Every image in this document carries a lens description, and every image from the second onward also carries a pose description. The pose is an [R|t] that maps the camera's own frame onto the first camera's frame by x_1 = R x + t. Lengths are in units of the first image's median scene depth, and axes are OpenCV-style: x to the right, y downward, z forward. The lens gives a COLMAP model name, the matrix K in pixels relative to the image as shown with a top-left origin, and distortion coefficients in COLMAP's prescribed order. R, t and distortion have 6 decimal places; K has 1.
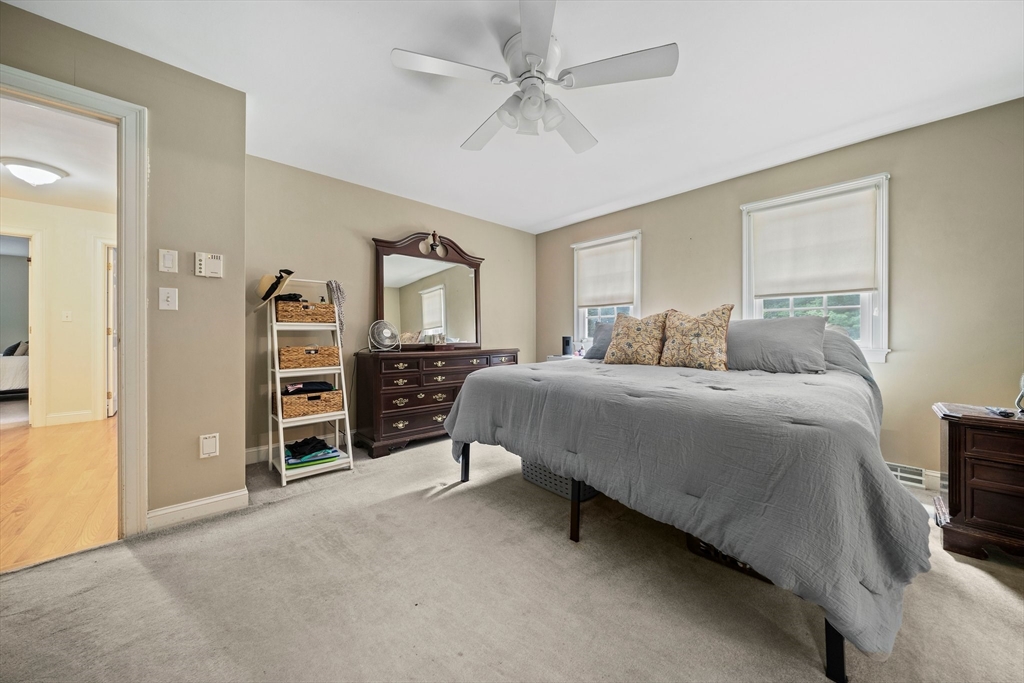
lens RADIAL K [[350.0, 0, 512.6], [0, 350.0, 331.7], [0, 0, 1]] dist [-0.008831, 0.000609]
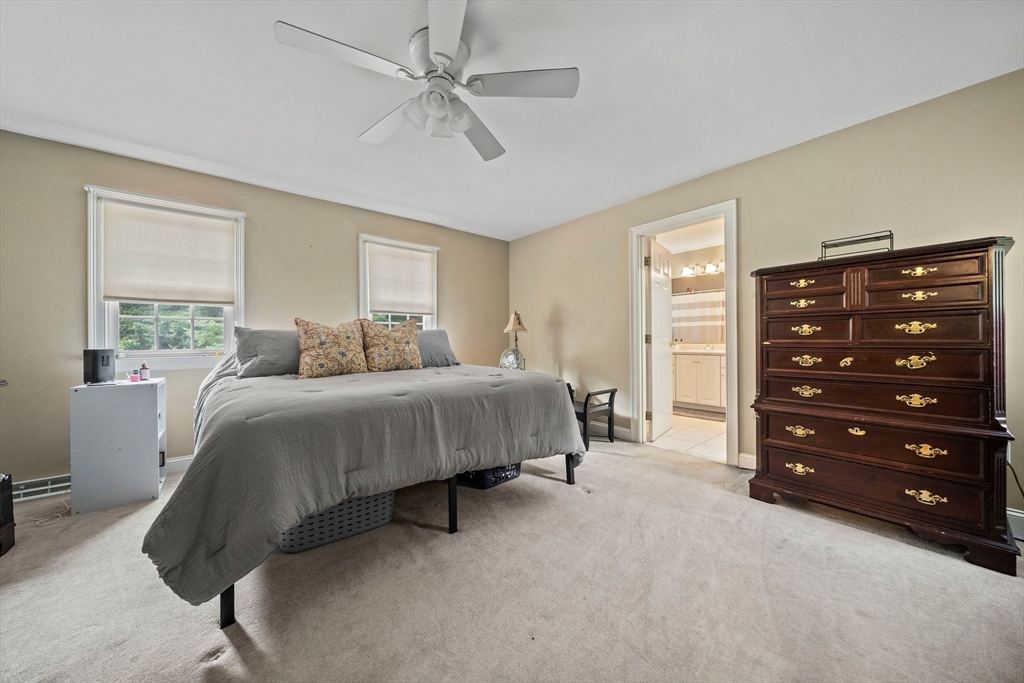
lens RADIAL K [[350.0, 0, 512.5], [0, 350.0, 342.8], [0, 0, 1]] dist [-0.008831, 0.000609]
pose [[0.052349, -0.007828, 0.998598, -0.586377], [0.004167, 0.999962, 0.007620, 0.002491], [-0.998620, 0.003762, 0.052379, 0.499605]]
